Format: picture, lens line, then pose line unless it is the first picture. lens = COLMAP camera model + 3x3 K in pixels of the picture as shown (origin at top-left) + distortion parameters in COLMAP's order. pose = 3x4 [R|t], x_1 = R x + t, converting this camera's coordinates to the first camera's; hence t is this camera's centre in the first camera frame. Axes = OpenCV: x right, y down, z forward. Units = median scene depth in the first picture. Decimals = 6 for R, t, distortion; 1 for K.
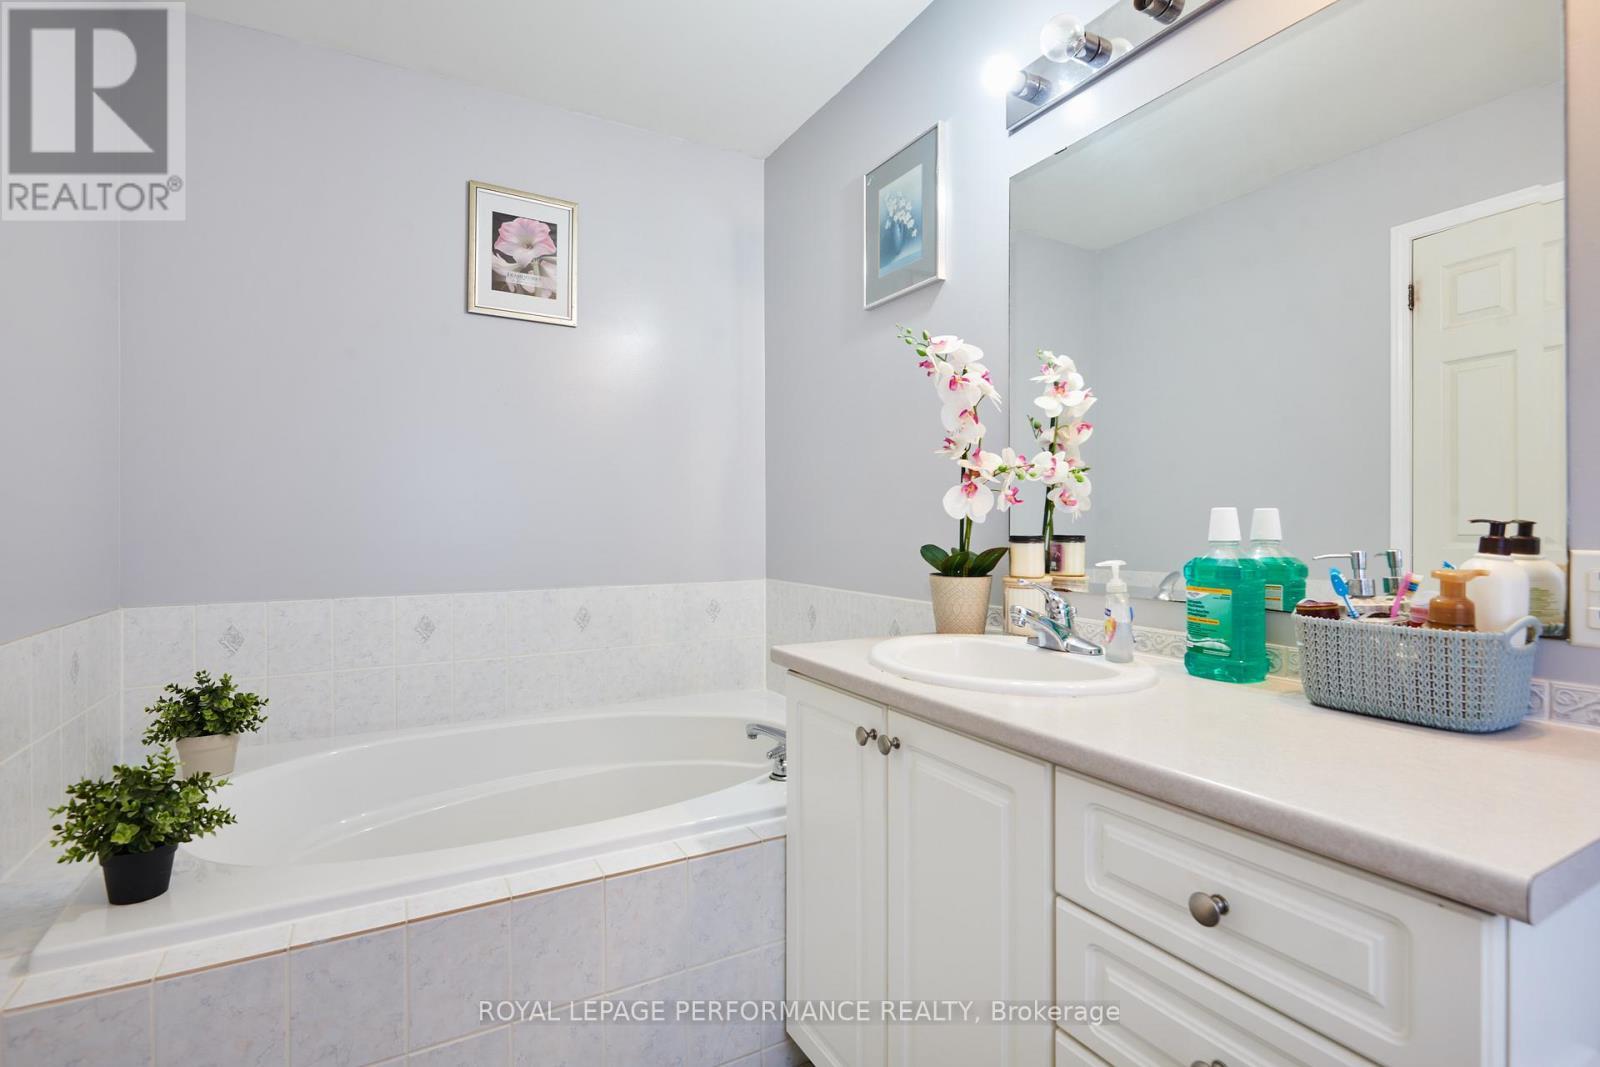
lens RADIAL K [[743.7, 0, 794.2], [0, 743.7, 526.7], [0, 0, 1]] dist [-0.019915, -0.001085]
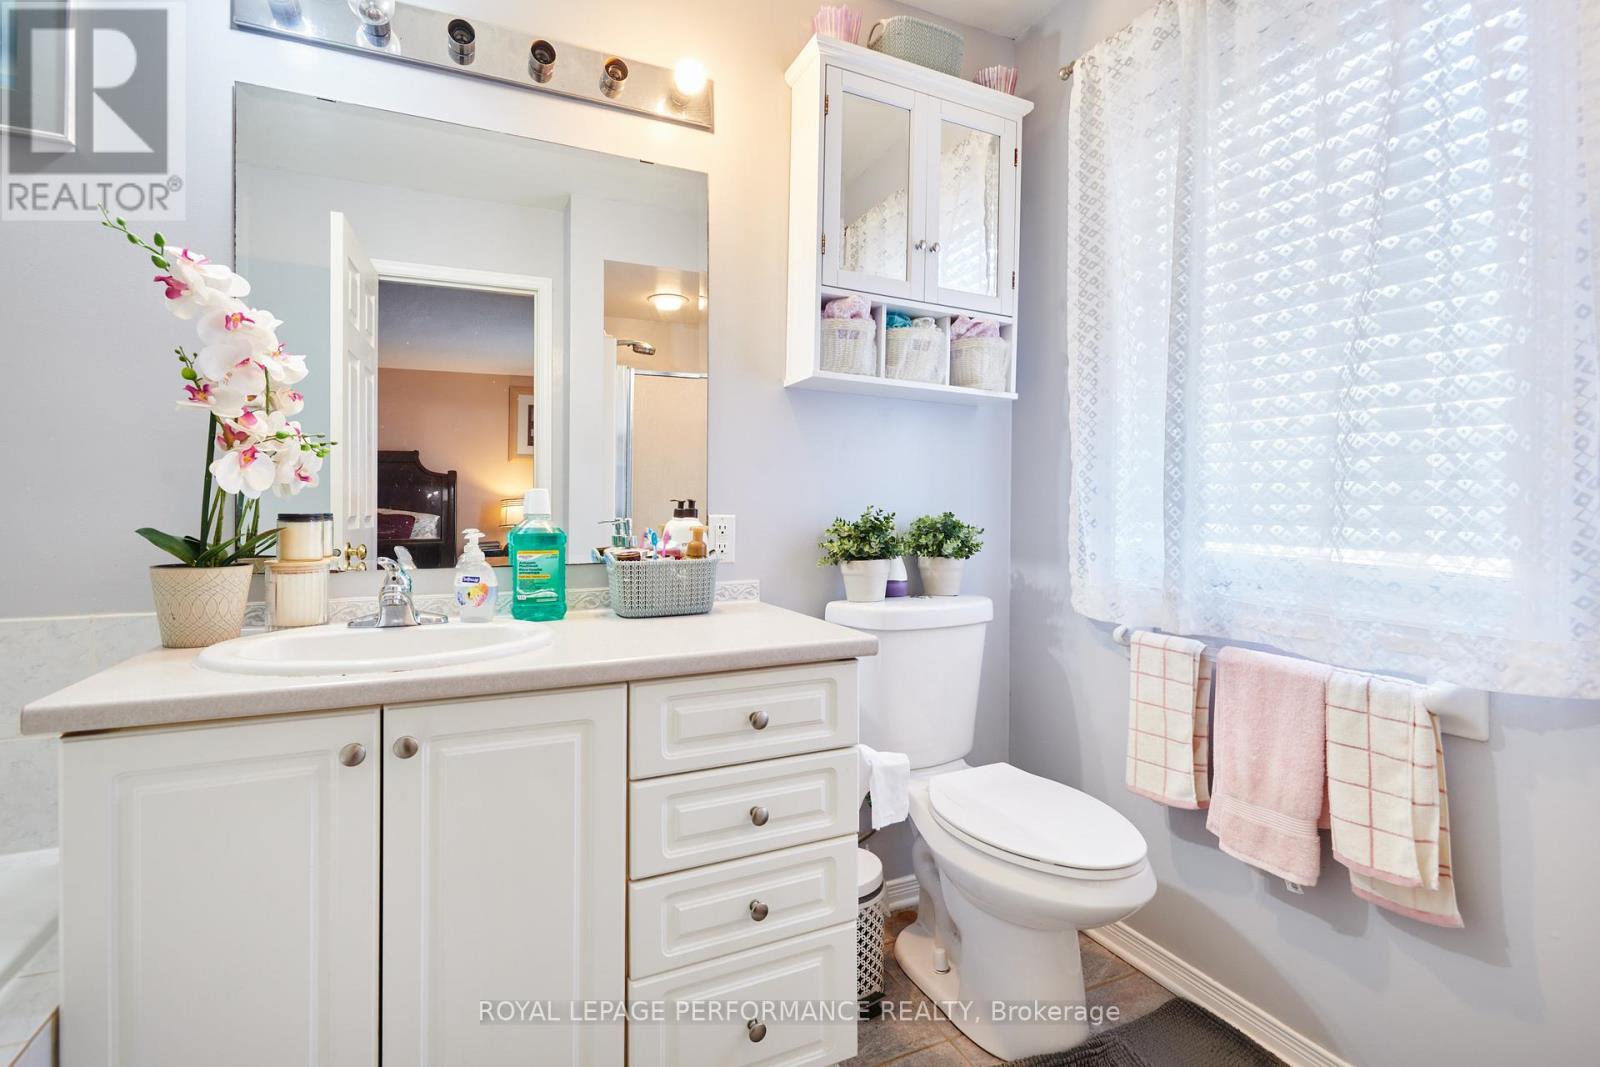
lens RADIAL K [[743.7, 0, 797.6], [0, 743.7, 525.0], [0, 0, 1]] dist [-0.019915, -0.001085]
pose [[0.079399, -0.017320, 0.996692, -0.713125], [0.008152, 0.999827, 0.016725, 0.021277], [-0.996810, 0.006797, 0.079527, 0.469324]]
